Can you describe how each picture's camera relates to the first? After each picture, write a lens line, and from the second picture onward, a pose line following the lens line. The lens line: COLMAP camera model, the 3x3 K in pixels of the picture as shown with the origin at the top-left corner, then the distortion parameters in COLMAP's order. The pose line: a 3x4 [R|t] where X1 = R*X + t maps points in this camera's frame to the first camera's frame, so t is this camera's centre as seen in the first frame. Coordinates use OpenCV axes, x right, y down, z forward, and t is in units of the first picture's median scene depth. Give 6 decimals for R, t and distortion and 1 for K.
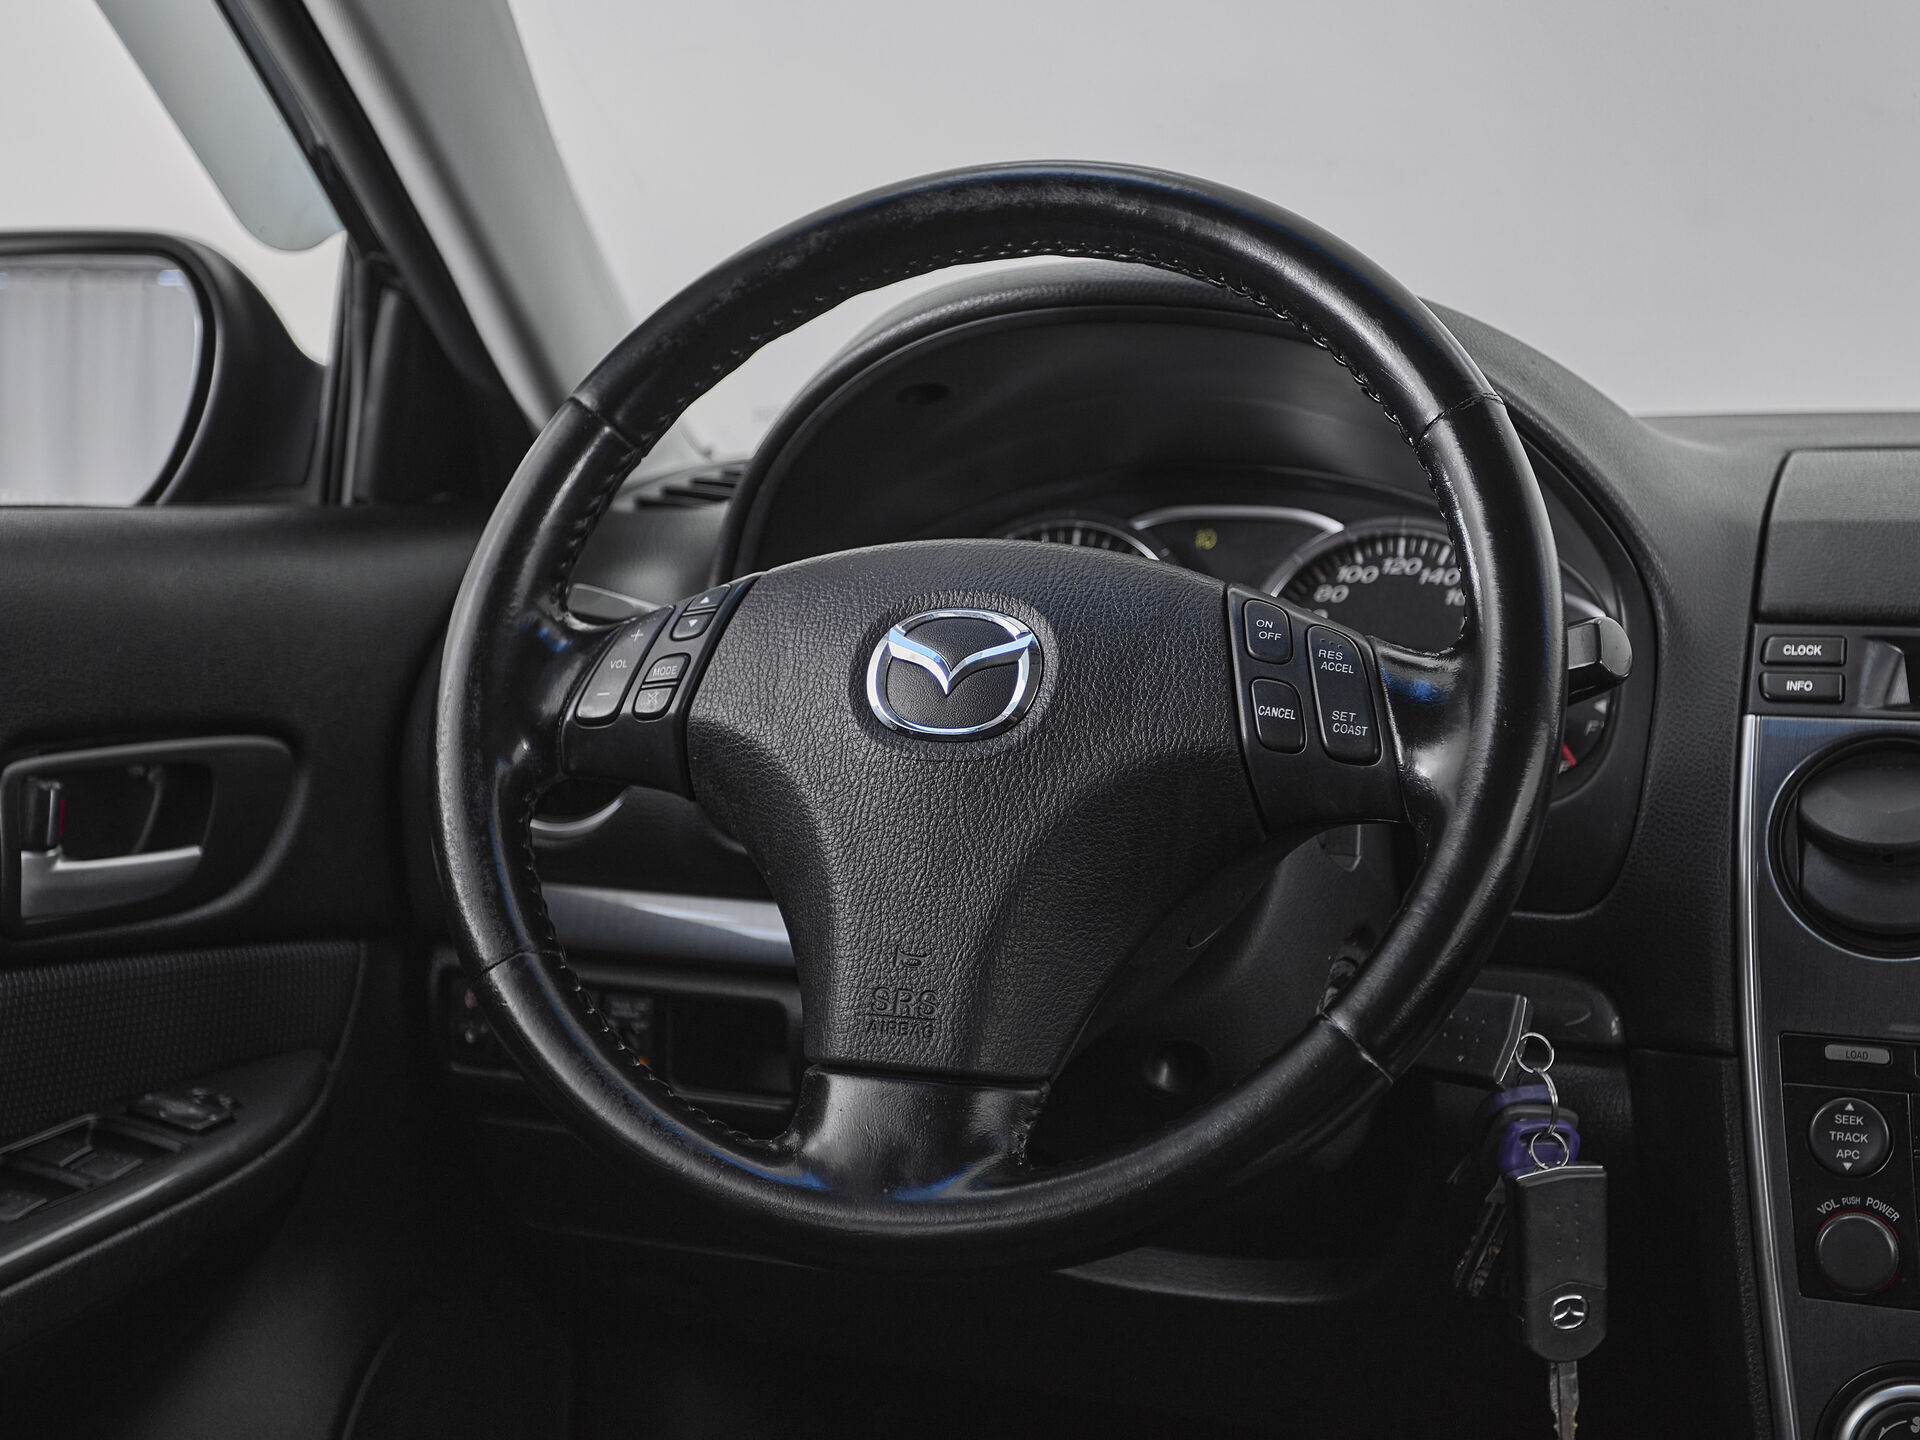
lens RADIAL K [[2946.7, 0, 913.5], [0, 2946.7, 700.6], [0, 0, 1]] dist [0.042014, 0.063427]
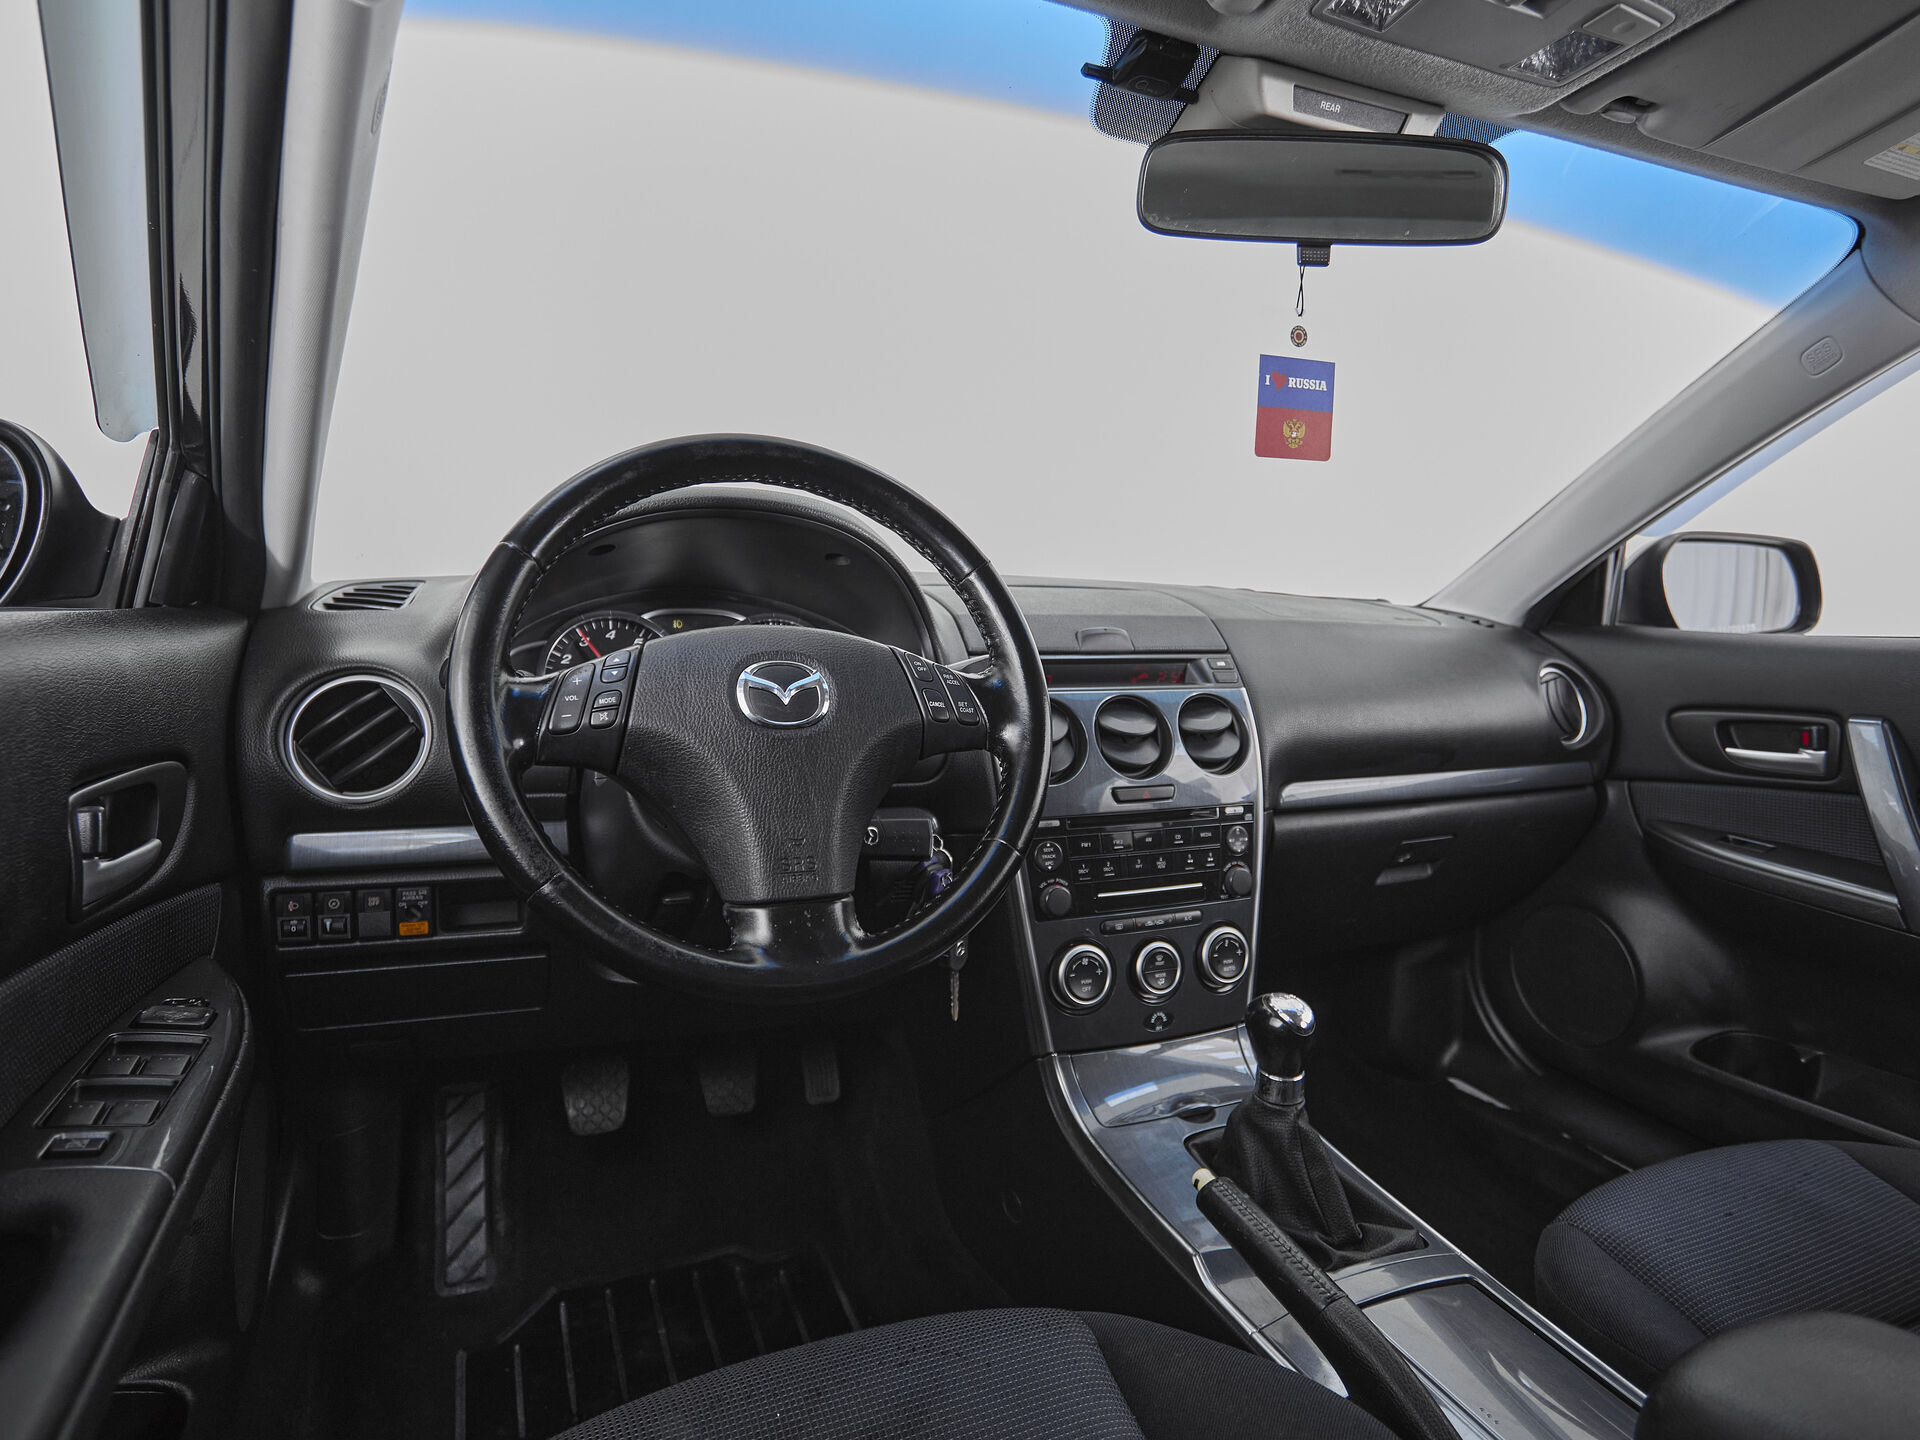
lens RADIAL K [[1114.4, 0, 986.9], [0, 1114.4, 718.5], [0, 0, 1]] dist [-0.006253, -0.001144]
pose [[0.709755, -0.068900, 0.701071, -0.390838], [0.046948, 0.997619, 0.050514, -0.022332], [-0.702882, -0.002938, 0.711300, 0.361370]]
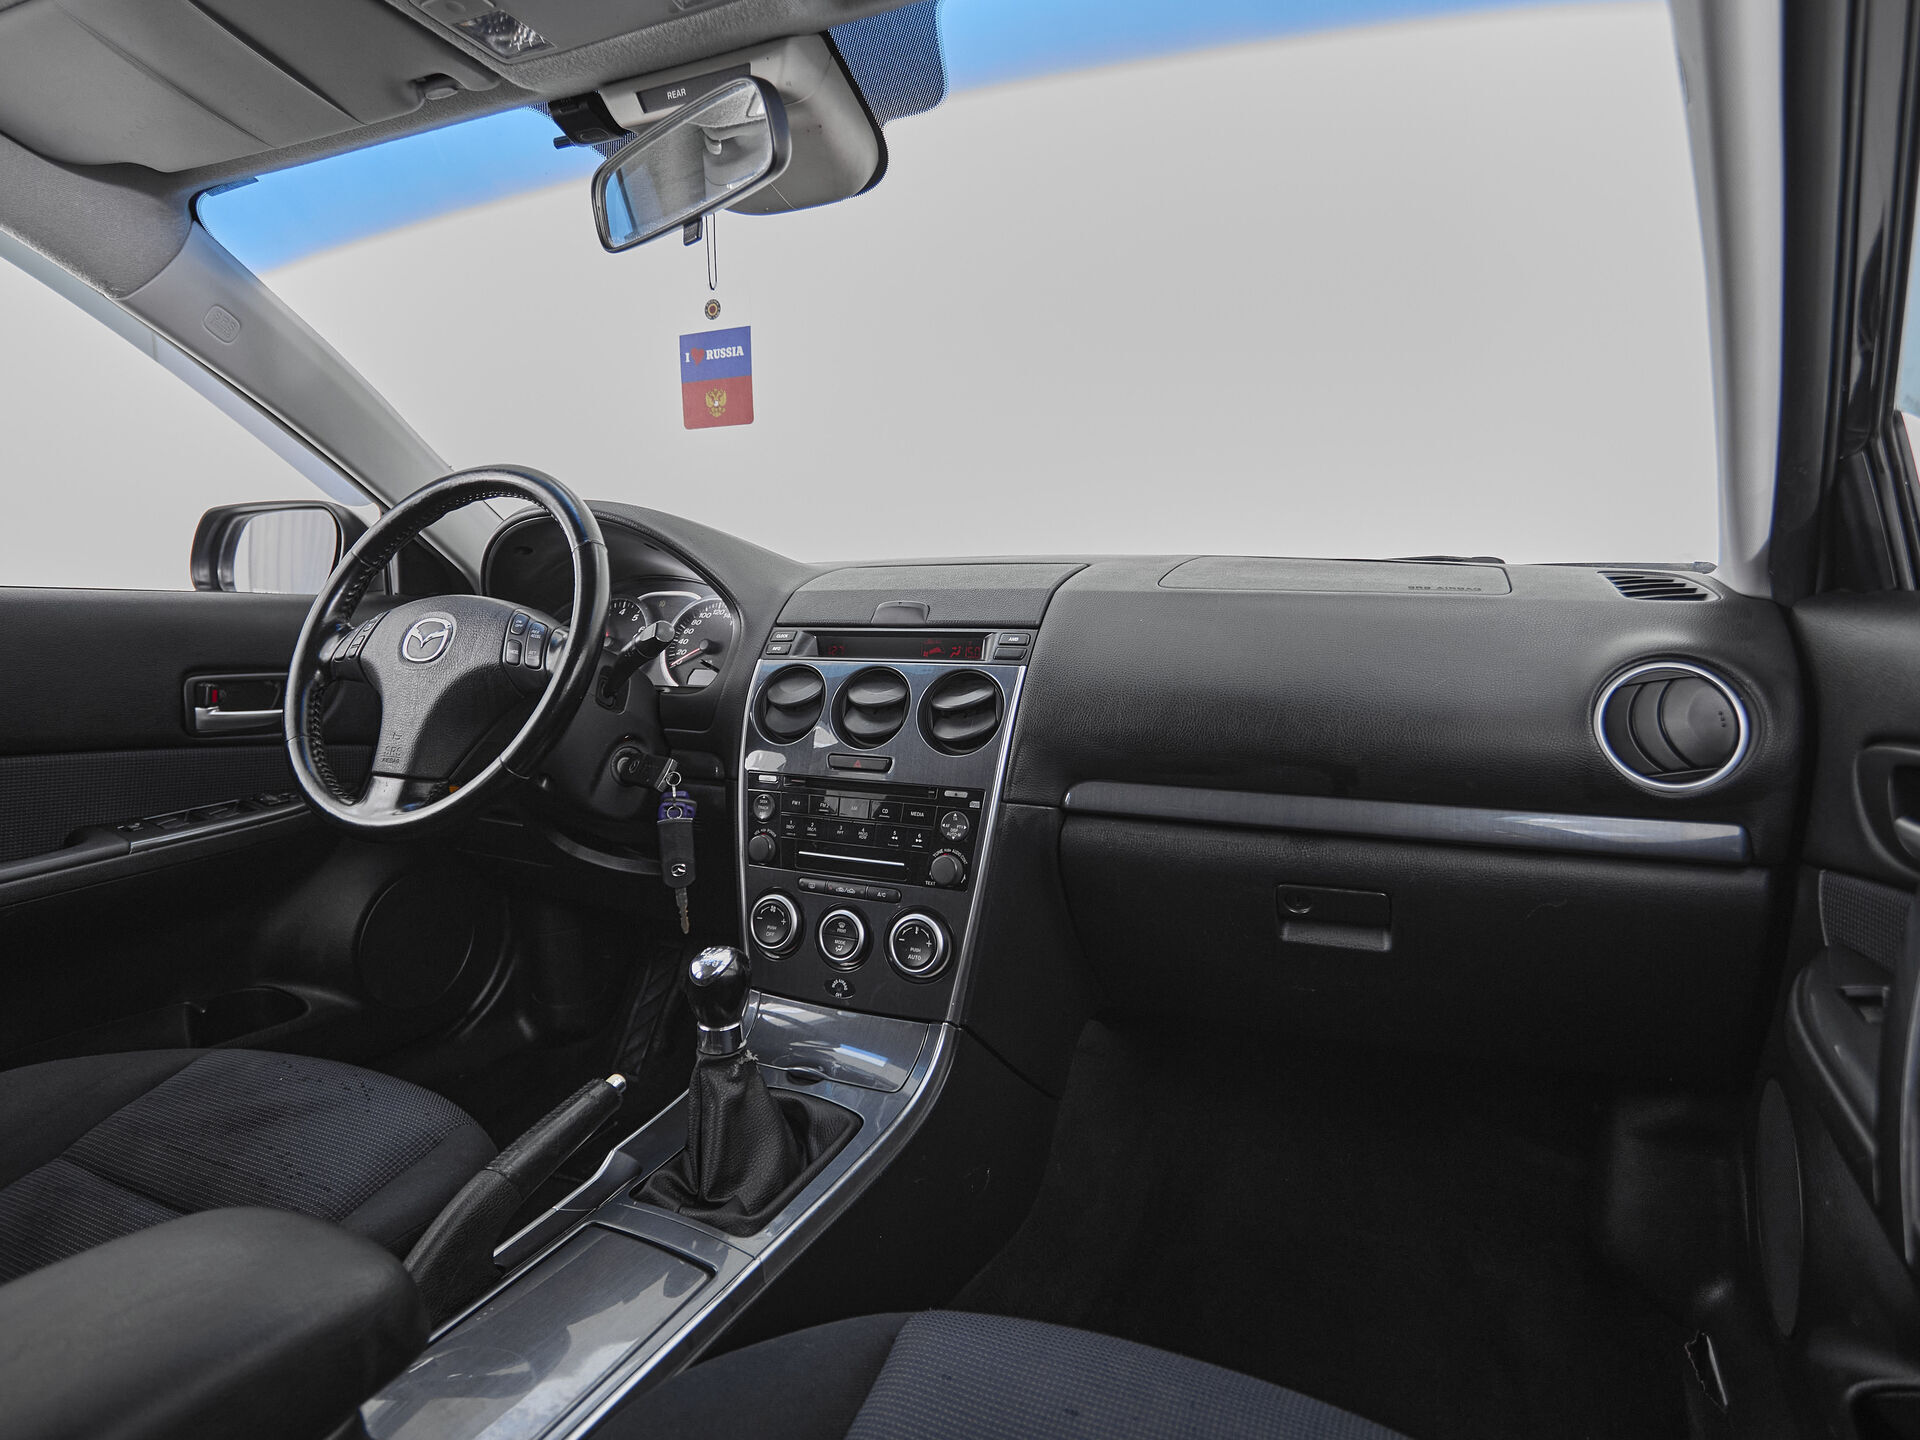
lens RADIAL K [[1153.6, 0, 916.5], [0, 1153.6, 708.6], [0, 0, 1]] dist [-0.001091, -0.000338]
pose [[0.993328, 0.003646, -0.115269, 0.592397], [-0.003022, 0.999980, 0.005589, 0.047828], [0.115287, -0.005203, 0.993319, -0.065633]]
